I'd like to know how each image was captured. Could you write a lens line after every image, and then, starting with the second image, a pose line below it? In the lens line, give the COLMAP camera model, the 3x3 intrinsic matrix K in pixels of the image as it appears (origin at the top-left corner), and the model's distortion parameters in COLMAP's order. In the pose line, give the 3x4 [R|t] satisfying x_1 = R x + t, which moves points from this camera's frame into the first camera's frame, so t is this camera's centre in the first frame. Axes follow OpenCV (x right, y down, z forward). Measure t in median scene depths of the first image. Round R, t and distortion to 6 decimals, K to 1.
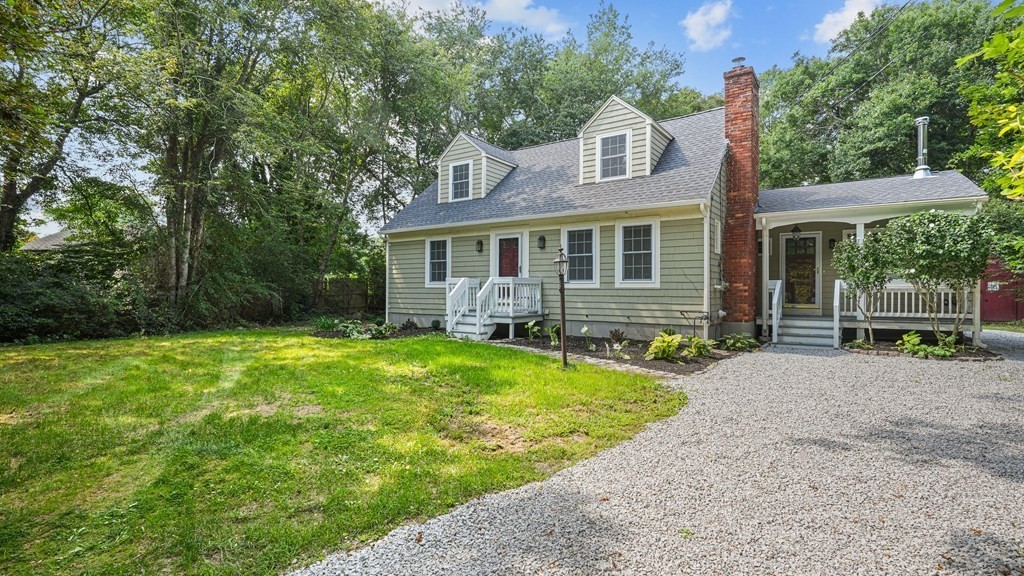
lens RADIAL K [[492.1, 0, 509.0], [0, 492.1, 284.3], [0, 0, 1]] dist [0.000546, 0.000500]
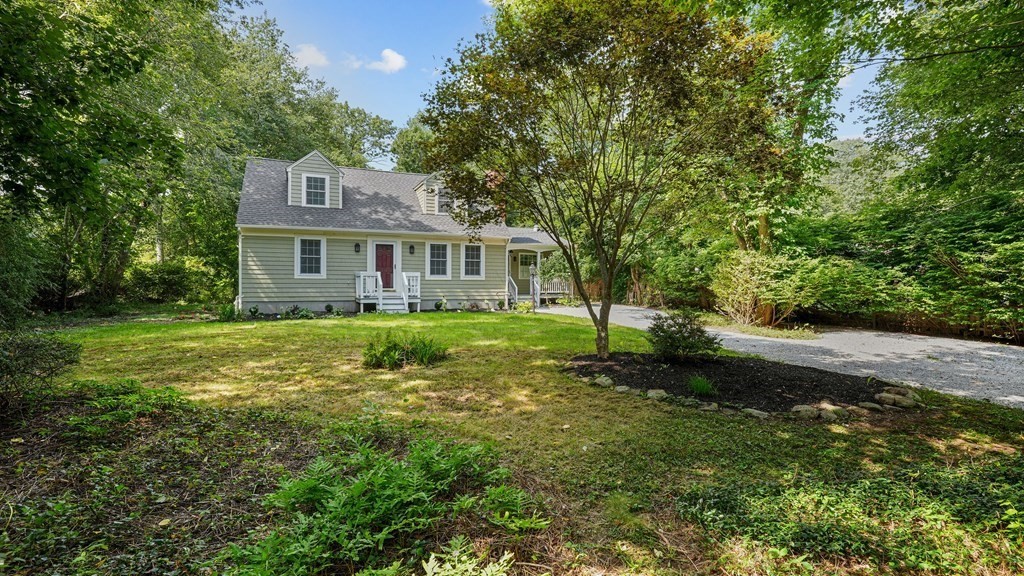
lens RADIAL K [[495.8, 0, 510.8], [0, 495.8, 270.8], [0, 0, 1]] dist [-0.002756, 0.001145]
pose [[0.516272, 0.024333, 0.856079, -1.142620], [-0.008833, 0.999694, -0.023088, 0.013365], [-0.856379, 0.004358, 0.516329, -0.046533]]
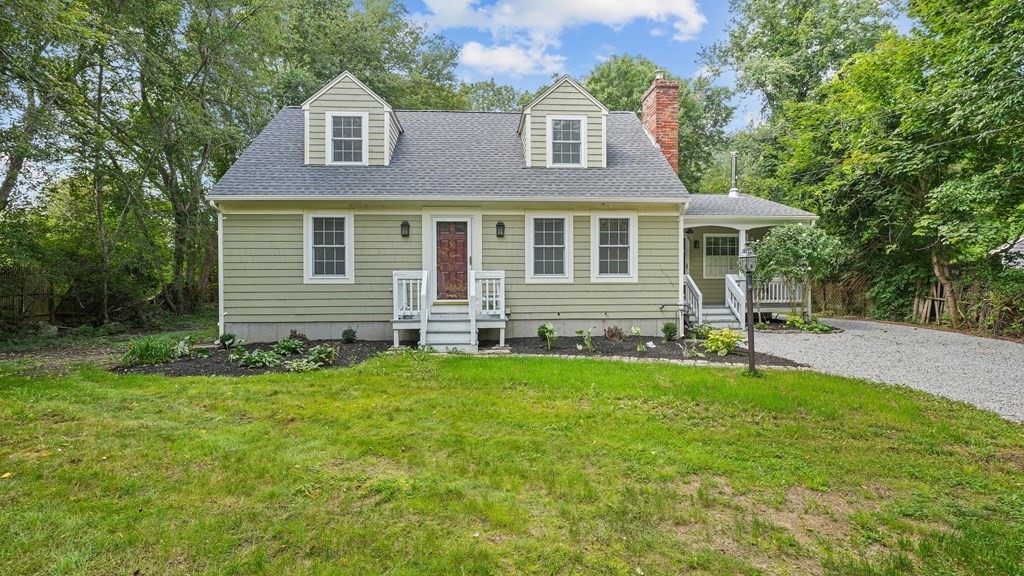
lens RADIAL K [[492.1, 0, 509.0], [0, 492.1, 284.3], [0, 0, 1]] dist [0.000546, 0.000500]
pose [[0.780146, -0.008329, 0.625542, -0.477808], [0.000361, 0.999917, 0.012864, -0.001868], [-0.625597, -0.009810, 0.780085, 0.352810]]
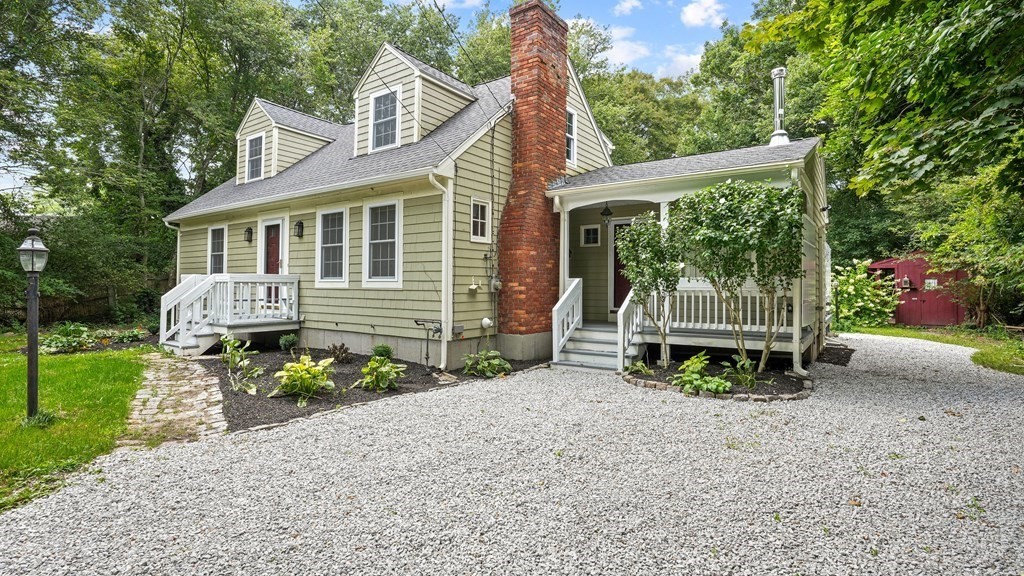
lens RADIAL K [[495.8, 0, 510.8], [0, 495.8, 270.8], [0, 0, 1]] dist [-0.002756, 0.001145]
pose [[0.999911, 0.001232, -0.013317, 0.441605], [-0.001486, 0.999816, -0.019103, -0.004875], [0.013291, 0.019121, 0.999729, 0.227714]]
